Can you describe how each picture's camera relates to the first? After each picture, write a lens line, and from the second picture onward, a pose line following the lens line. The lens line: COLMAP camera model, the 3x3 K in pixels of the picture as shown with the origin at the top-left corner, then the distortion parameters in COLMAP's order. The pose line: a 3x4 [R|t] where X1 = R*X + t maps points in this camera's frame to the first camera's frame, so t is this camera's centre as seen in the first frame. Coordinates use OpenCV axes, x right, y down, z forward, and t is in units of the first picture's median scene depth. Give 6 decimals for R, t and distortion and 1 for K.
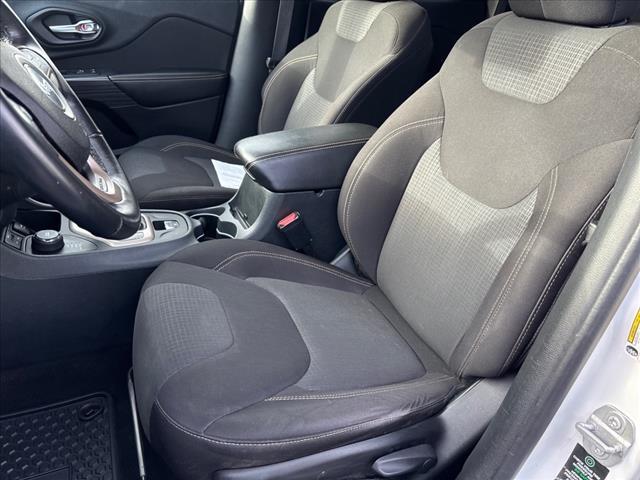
lens RADIAL K [[481.7, 0, 320.0], [0, 481.7, 240.0], [0, 0, 1]] dist [0.045072, -0.065966]
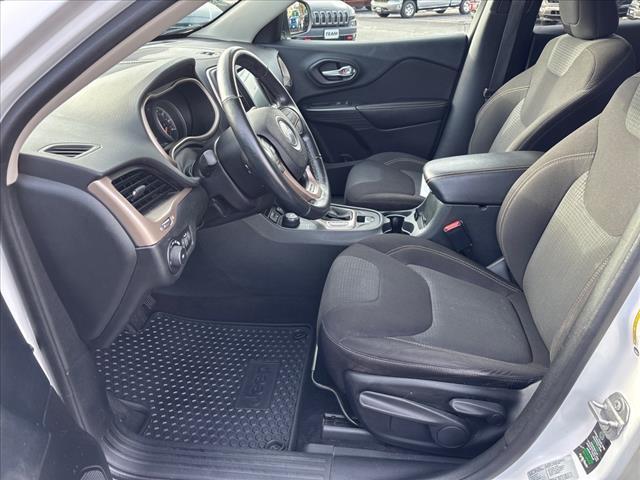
lens RADIAL K [[481.7, 0, 320.0], [0, 481.7, 240.0], [0, 0, 1]] dist [0.045072, -0.065966]
pose [[0.859670, 0.136737, -0.492210, 0.262812], [-0.143377, 0.989367, 0.024433, 0.012975], [0.490317, 0.049567, 0.870133, -0.274187]]
